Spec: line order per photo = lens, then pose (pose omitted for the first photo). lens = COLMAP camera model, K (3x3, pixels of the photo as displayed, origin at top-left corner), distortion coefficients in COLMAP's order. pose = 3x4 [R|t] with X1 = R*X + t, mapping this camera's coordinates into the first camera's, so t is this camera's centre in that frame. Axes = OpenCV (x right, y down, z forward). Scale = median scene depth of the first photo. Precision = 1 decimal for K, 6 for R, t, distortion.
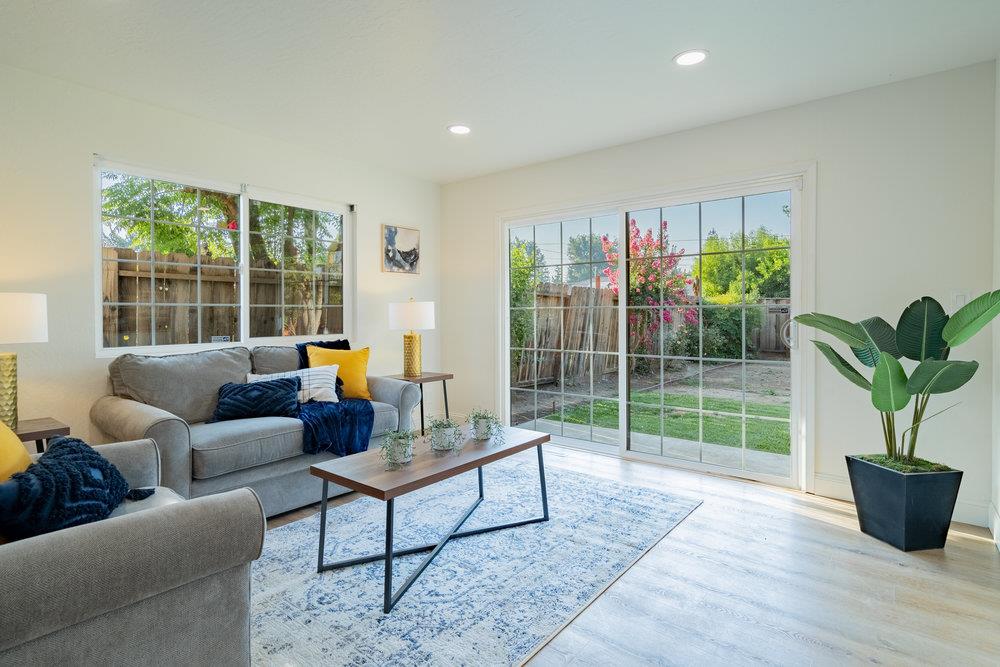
lens RADIAL K [[491.7, 0, 503.7], [0, 491.7, 316.0], [0, 0, 1]] dist [0.003651, 0.001982]
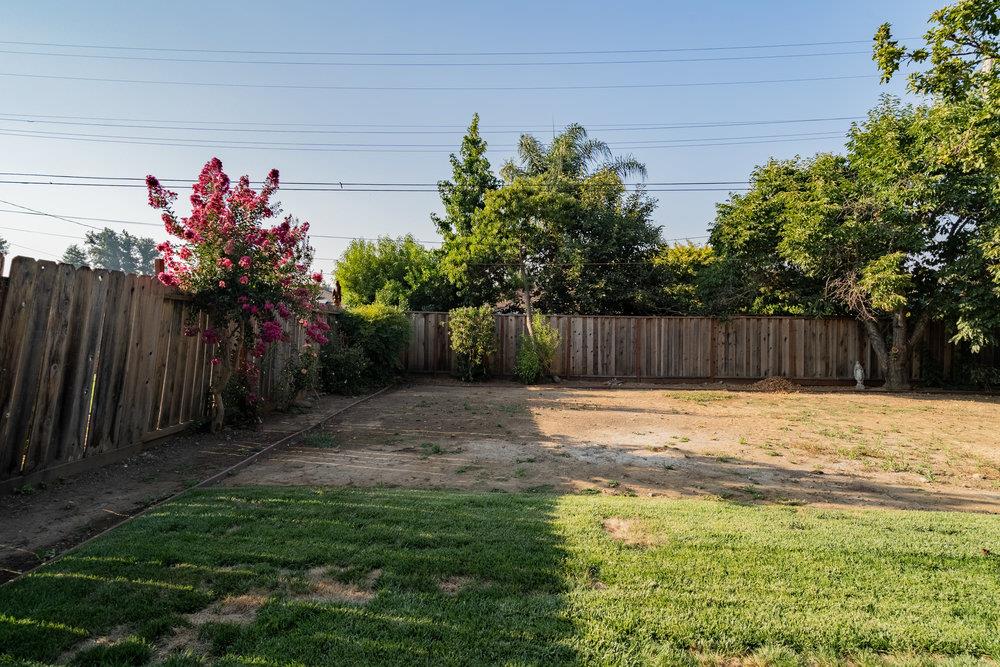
lens RADIAL K [[491.7, 0, 498.5], [0, 491.7, 332.9], [0, 0, 1]] dist [0.003651, 0.001982]
pose [[0.779212, 0.004624, 0.626743, 0.102742], [-0.006705, 0.999977, 0.000959, -0.000227], [-0.626724, -0.004949, 0.779225, 0.228294]]
